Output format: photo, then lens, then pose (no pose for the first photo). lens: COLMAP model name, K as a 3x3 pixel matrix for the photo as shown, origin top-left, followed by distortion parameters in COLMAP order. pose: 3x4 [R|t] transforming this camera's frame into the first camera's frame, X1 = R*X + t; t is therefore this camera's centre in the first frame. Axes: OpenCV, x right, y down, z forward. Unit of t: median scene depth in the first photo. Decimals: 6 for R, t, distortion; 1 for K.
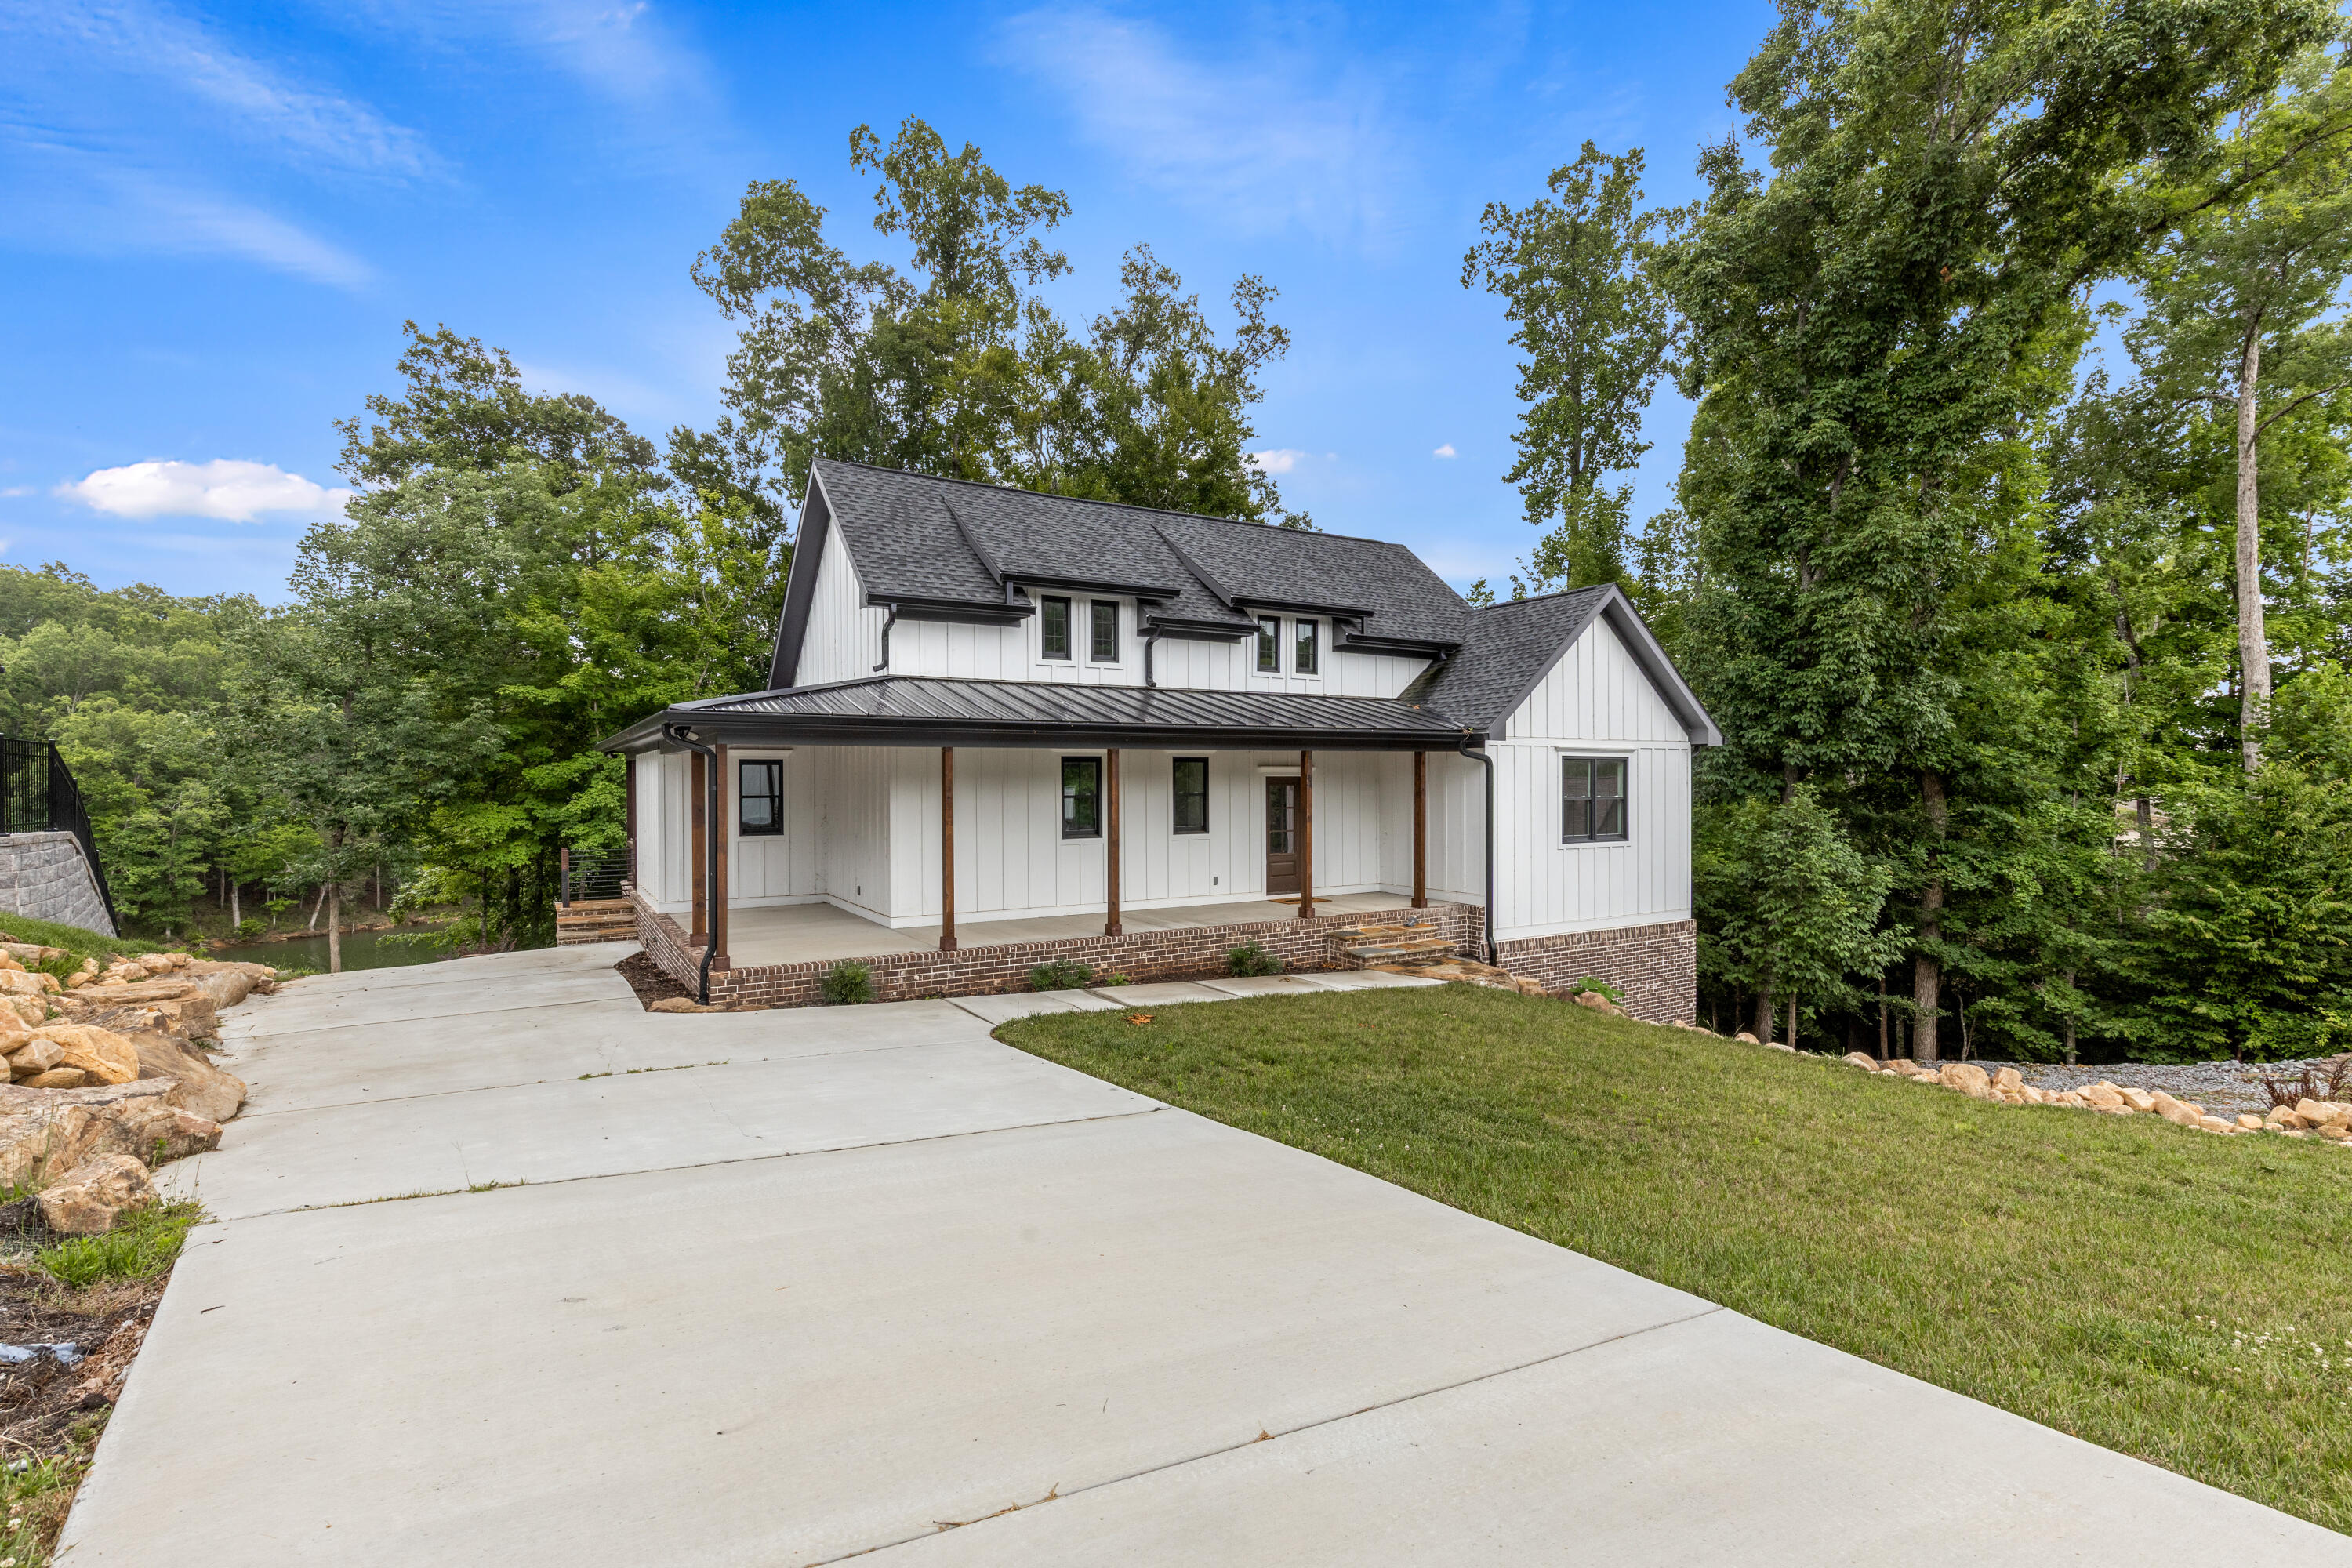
lens RADIAL K [[1069.7, 0, 1176.0], [0, 1069.7, 784.0], [0, 0, 1]] dist [0.001991, 0.000366]
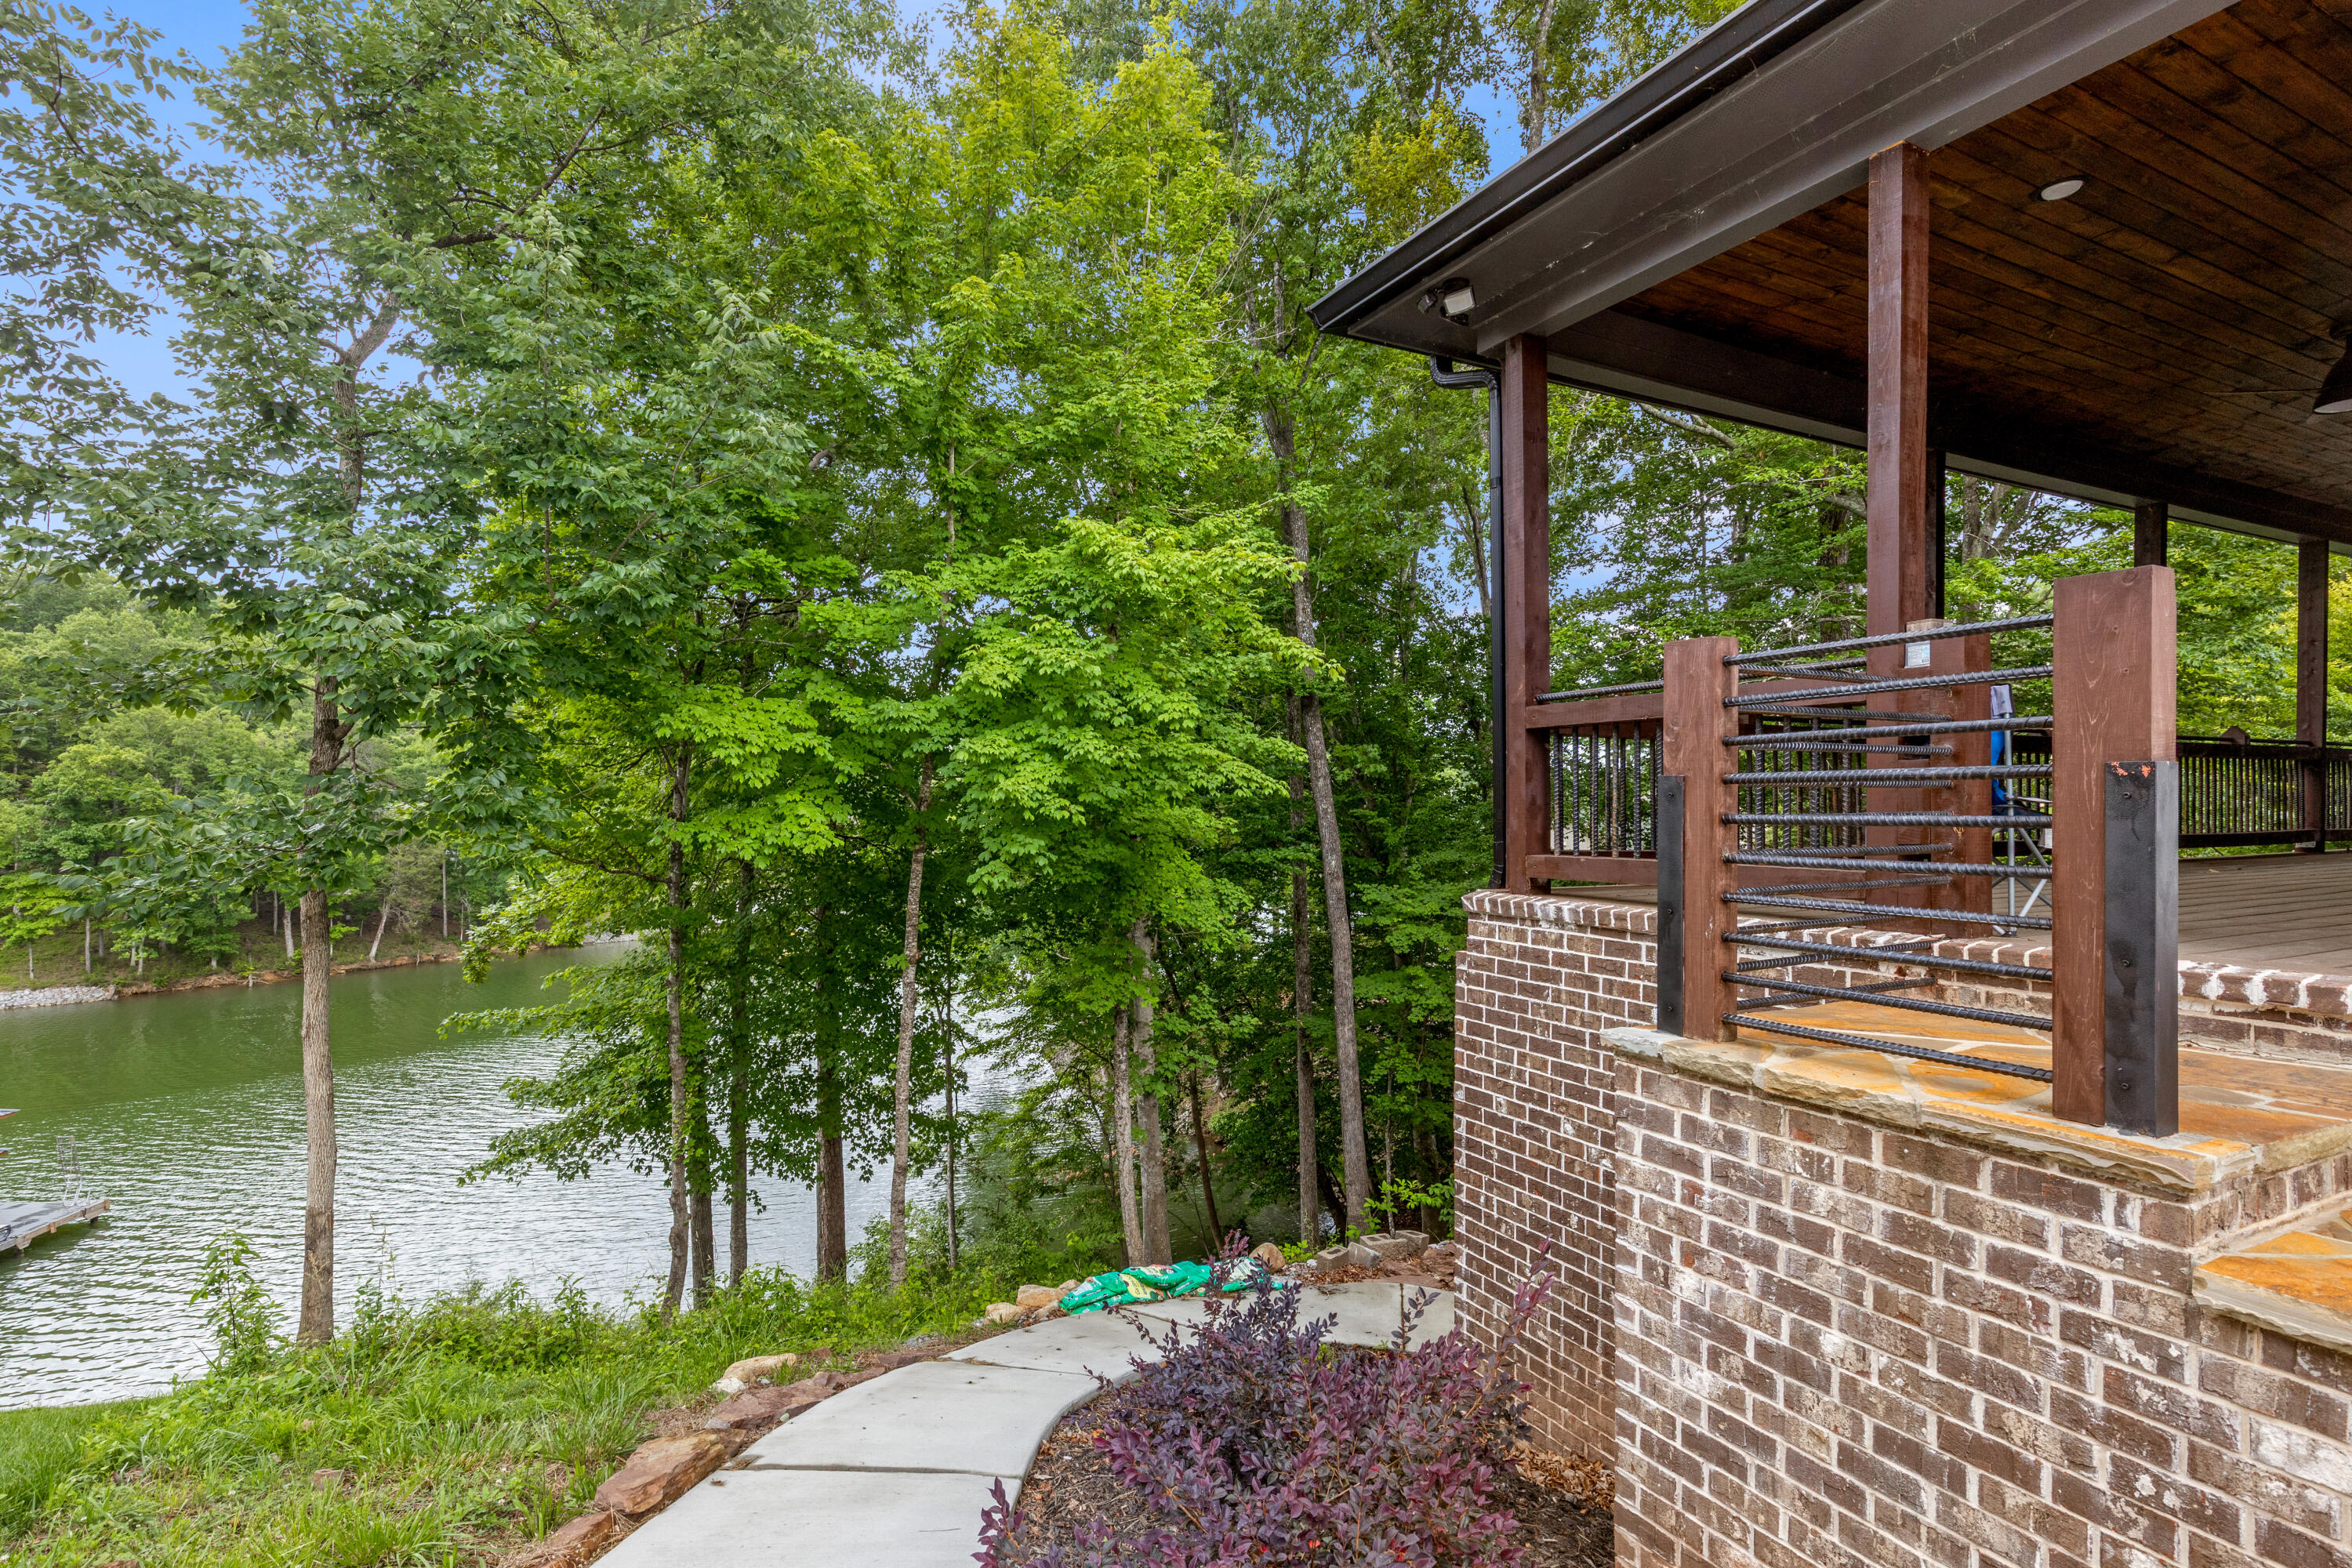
lens RADIAL K [[1101.0, 0, 1136.8], [0, 1101.0, 835.0], [0, 0, 1]] dist [0.002230, -0.000147]
pose [[0.996942, 0.001676, -0.078126, -0.140913], [-0.000069, 0.999788, 0.020567, 0.018487], [0.078144, -0.020498, 0.996731, 0.190147]]
